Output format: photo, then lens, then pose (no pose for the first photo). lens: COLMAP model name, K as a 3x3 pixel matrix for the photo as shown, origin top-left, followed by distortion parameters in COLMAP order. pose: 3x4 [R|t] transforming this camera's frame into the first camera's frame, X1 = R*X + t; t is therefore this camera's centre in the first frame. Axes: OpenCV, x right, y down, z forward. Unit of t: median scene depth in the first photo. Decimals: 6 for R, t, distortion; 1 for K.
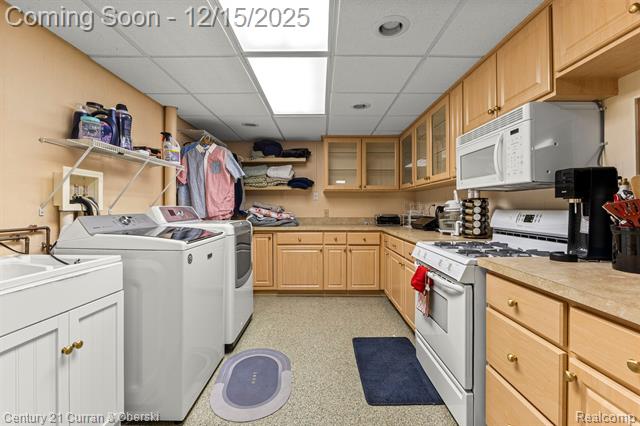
lens RADIAL K [[287.2, 0, 315.9], [0, 287.2, 213.3], [0, 0, 1]] dist [-0.013098, 0.000672]
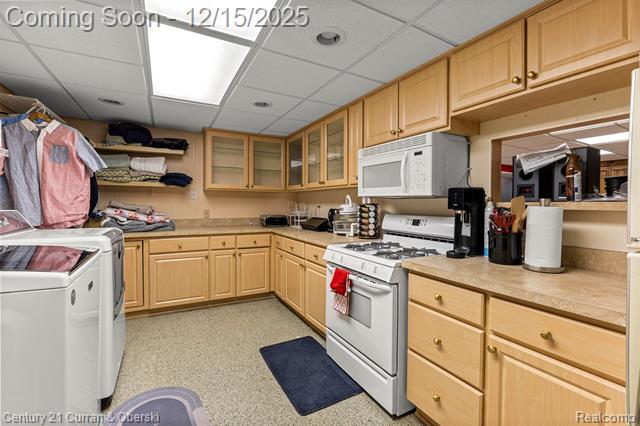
lens RADIAL K [[287.2, 0, 318.9], [0, 287.2, 211.5], [0, 0, 1]] dist [-0.013098, 0.000672]
pose [[0.871230, -0.007310, 0.490821, -0.194119], [0.001446, 0.999923, 0.012325, -0.037287], [-0.490873, -0.010028, 0.871173, 0.097203]]
